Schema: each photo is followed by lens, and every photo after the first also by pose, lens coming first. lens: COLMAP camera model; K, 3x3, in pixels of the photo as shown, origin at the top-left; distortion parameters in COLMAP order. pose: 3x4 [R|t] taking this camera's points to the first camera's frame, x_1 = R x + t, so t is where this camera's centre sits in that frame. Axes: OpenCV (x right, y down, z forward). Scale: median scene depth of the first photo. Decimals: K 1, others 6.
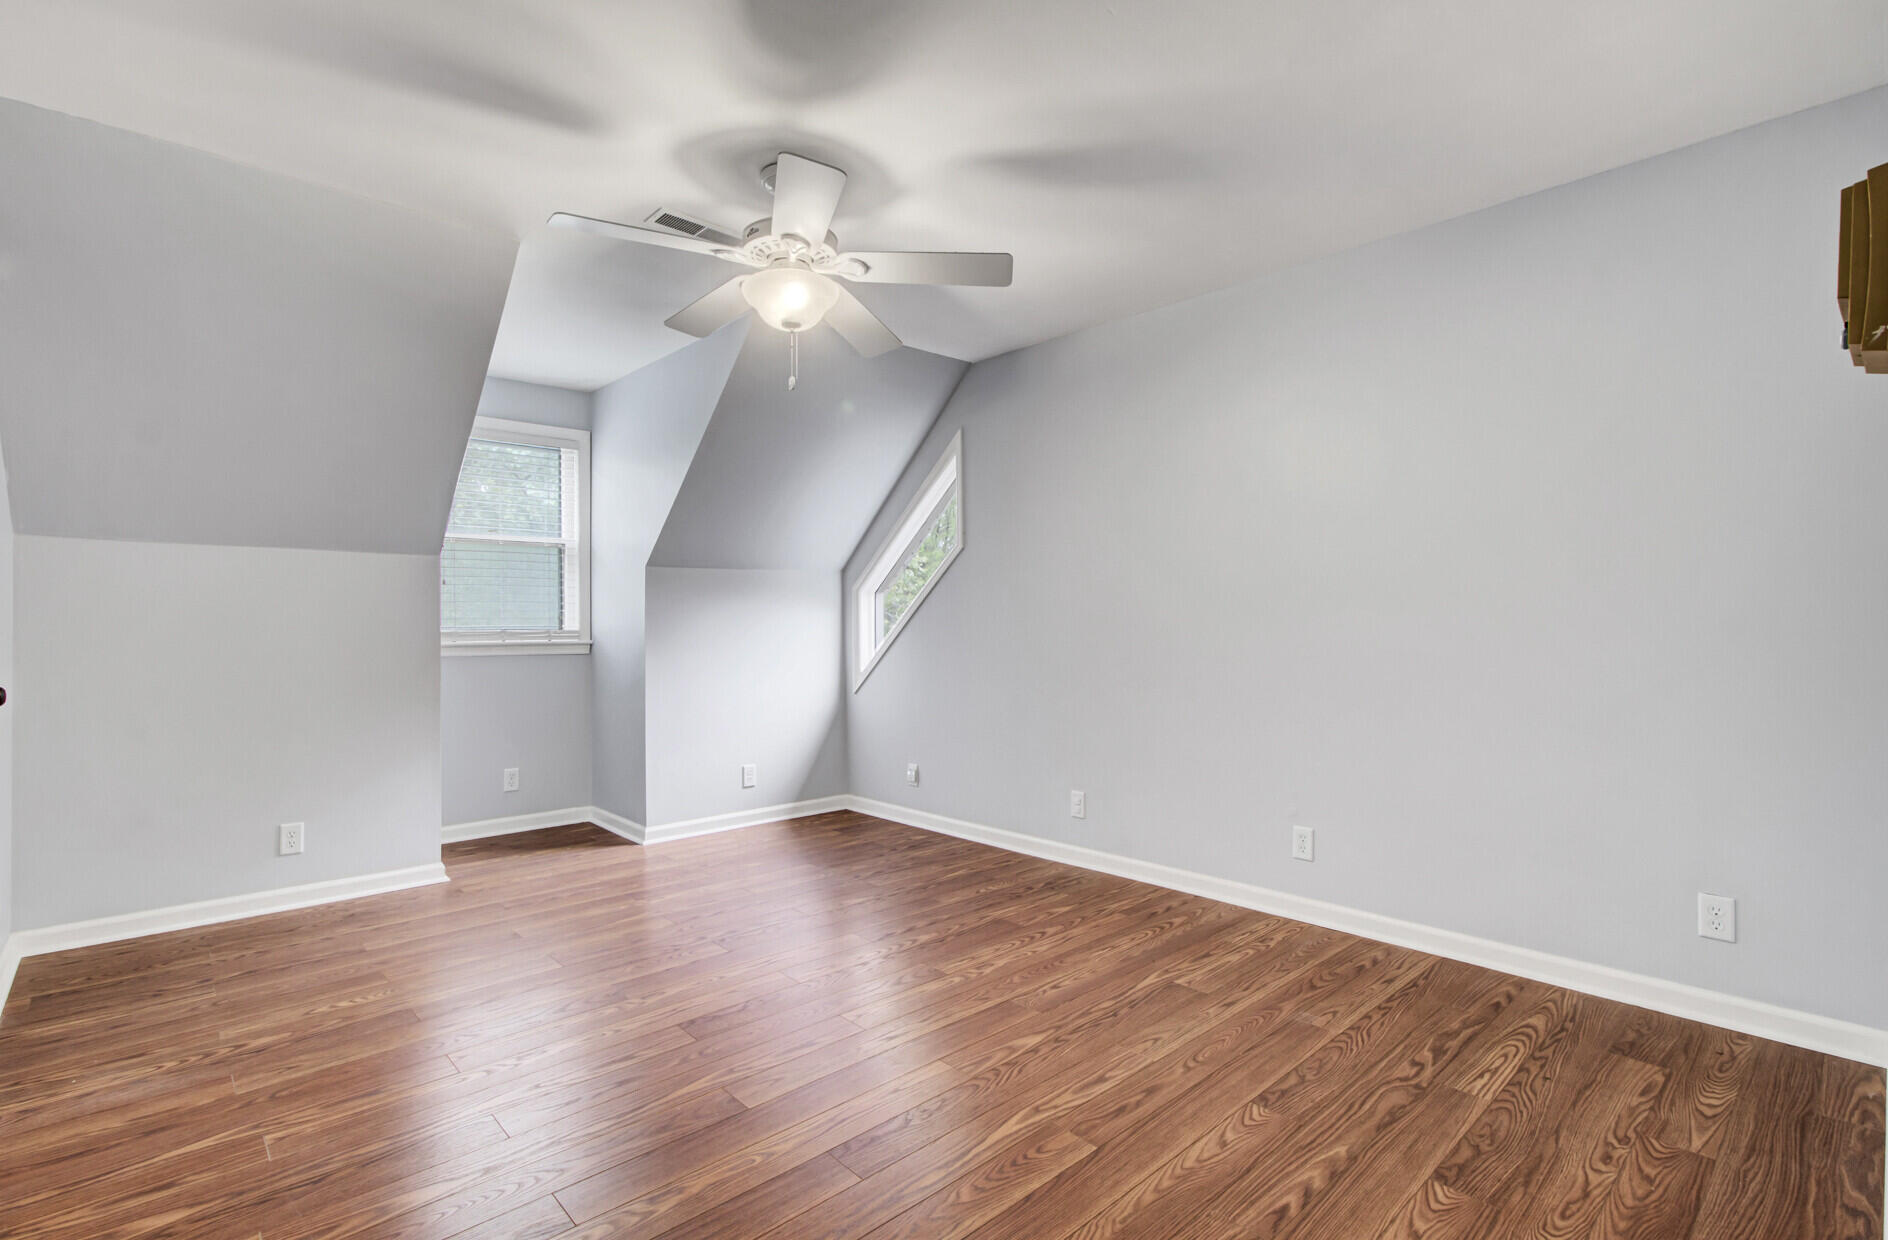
lens RADIAL K [[878.1, 0, 943.4], [0, 878.1, 620.2], [0, 0, 1]] dist [0.004125, 0.000532]
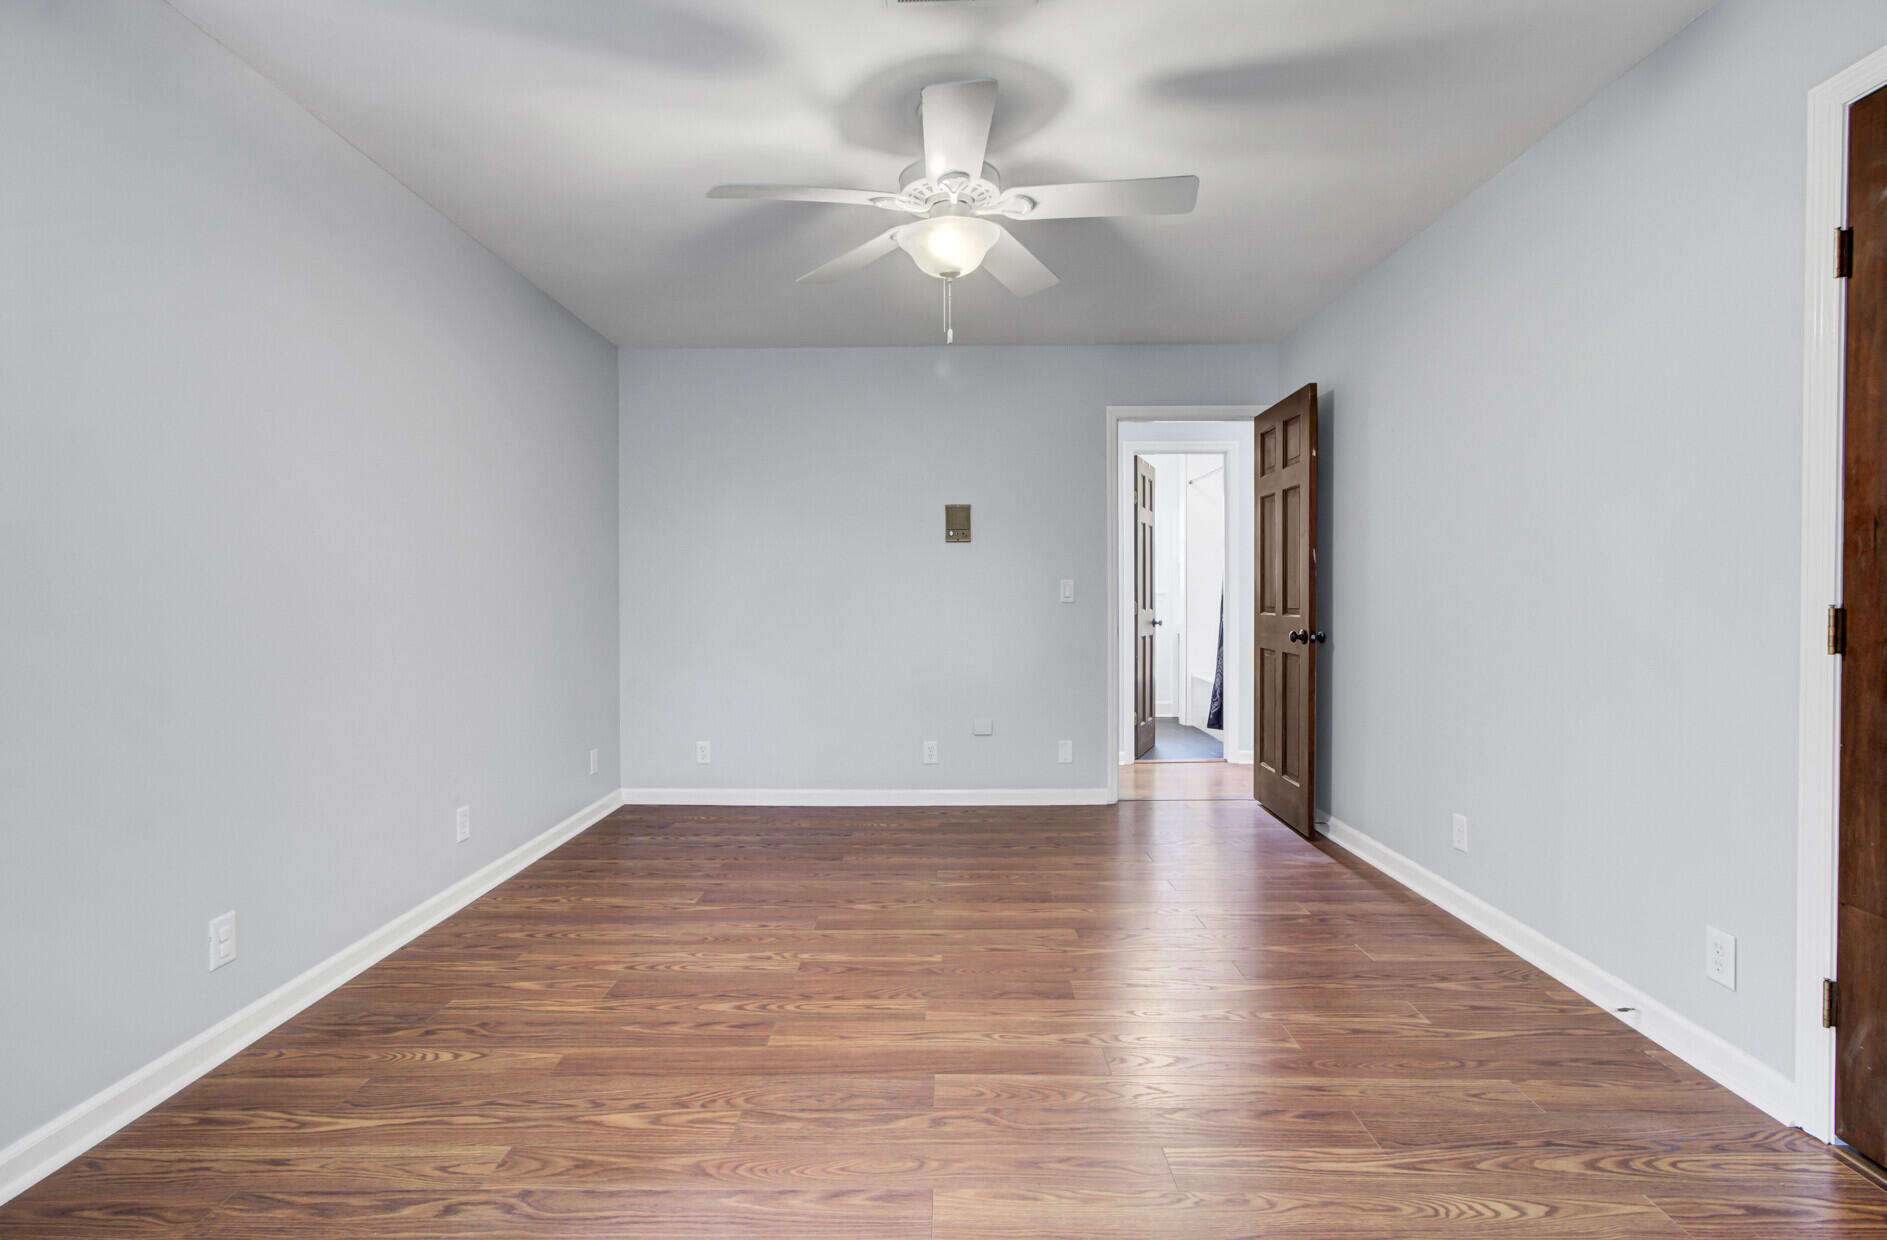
lens RADIAL K [[877.6, 0, 947.5], [0, 877.6, 611.2], [0, 0, 1]] dist [0.004125, 0.000532]
pose [[-0.729709, -0.001830, 0.683755, -0.735860], [0.005463, 0.999949, 0.008506, 0.016031], [-0.683736, 0.009943, -0.729662, 1.531741]]
